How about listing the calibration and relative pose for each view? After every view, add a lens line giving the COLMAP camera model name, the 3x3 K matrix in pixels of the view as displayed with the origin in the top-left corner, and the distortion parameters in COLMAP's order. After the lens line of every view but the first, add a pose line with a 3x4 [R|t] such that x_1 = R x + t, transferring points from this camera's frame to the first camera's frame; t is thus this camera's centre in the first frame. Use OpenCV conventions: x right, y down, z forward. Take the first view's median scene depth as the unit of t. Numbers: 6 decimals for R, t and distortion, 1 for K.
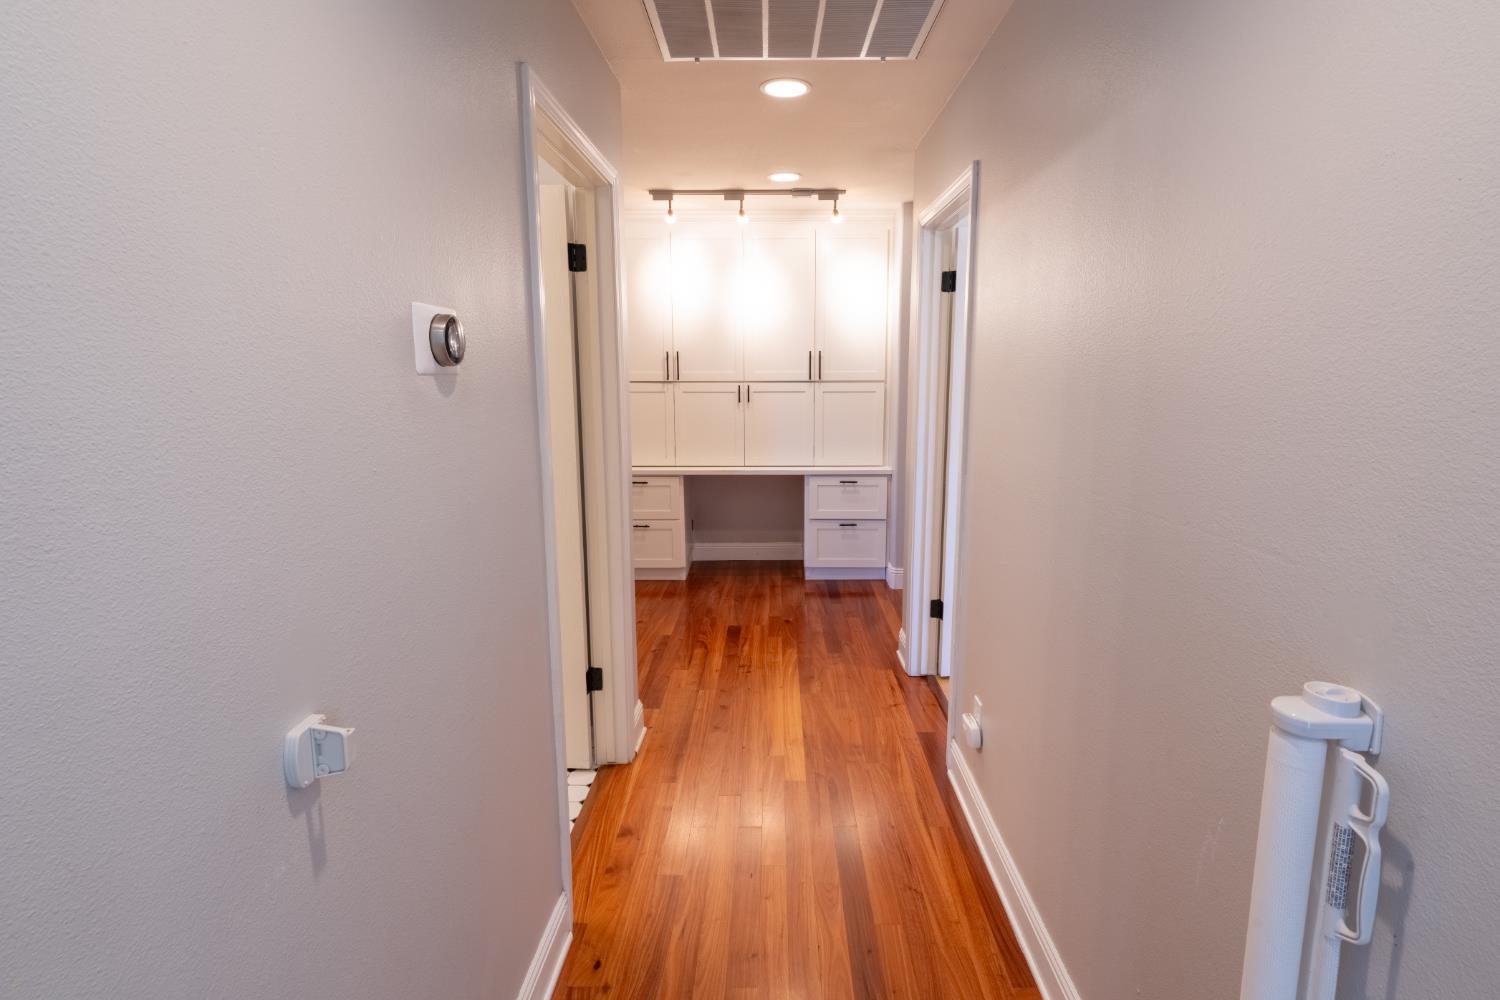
lens RADIAL K [[708.7, 0, 751.1], [0, 708.7, 497.0], [0, 0, 1]] dist [0.002388, 0.000049]
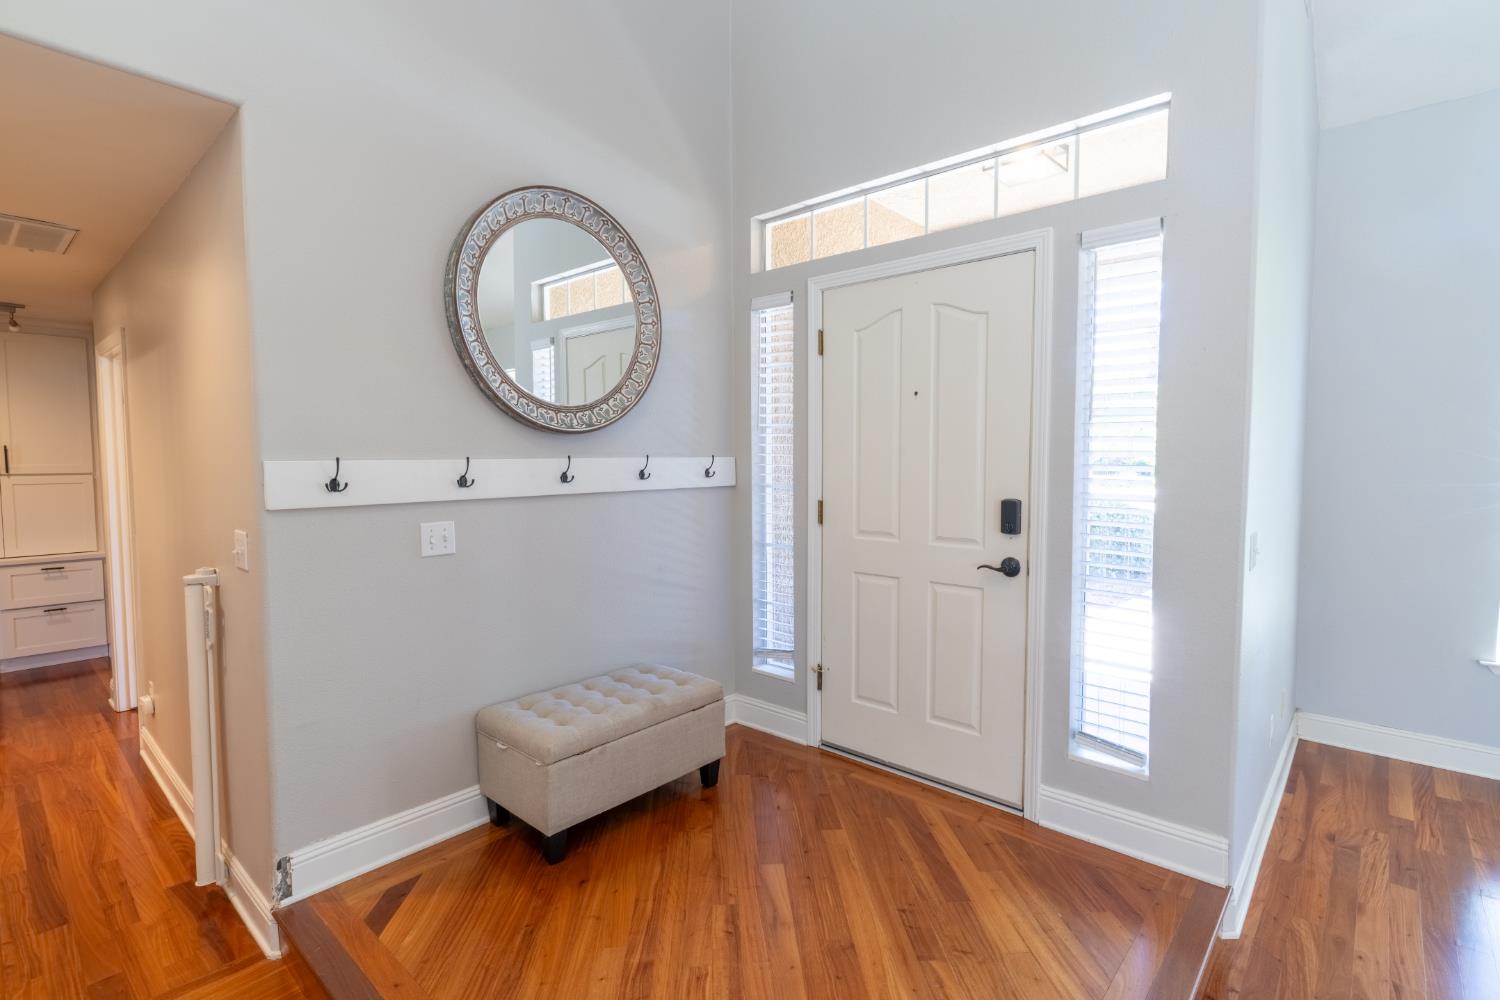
lens RADIAL K [[708.7, 0, 751.1], [0, 708.7, 497.0], [0, 0, 1]] dist [0.002388, 0.000049]
pose [[0.642048, -0.035095, 0.765861, -0.000368], [0.132341, 0.989030, -0.065624, 0.100022], [-0.755156, 0.143488, 0.639649, -0.586395]]
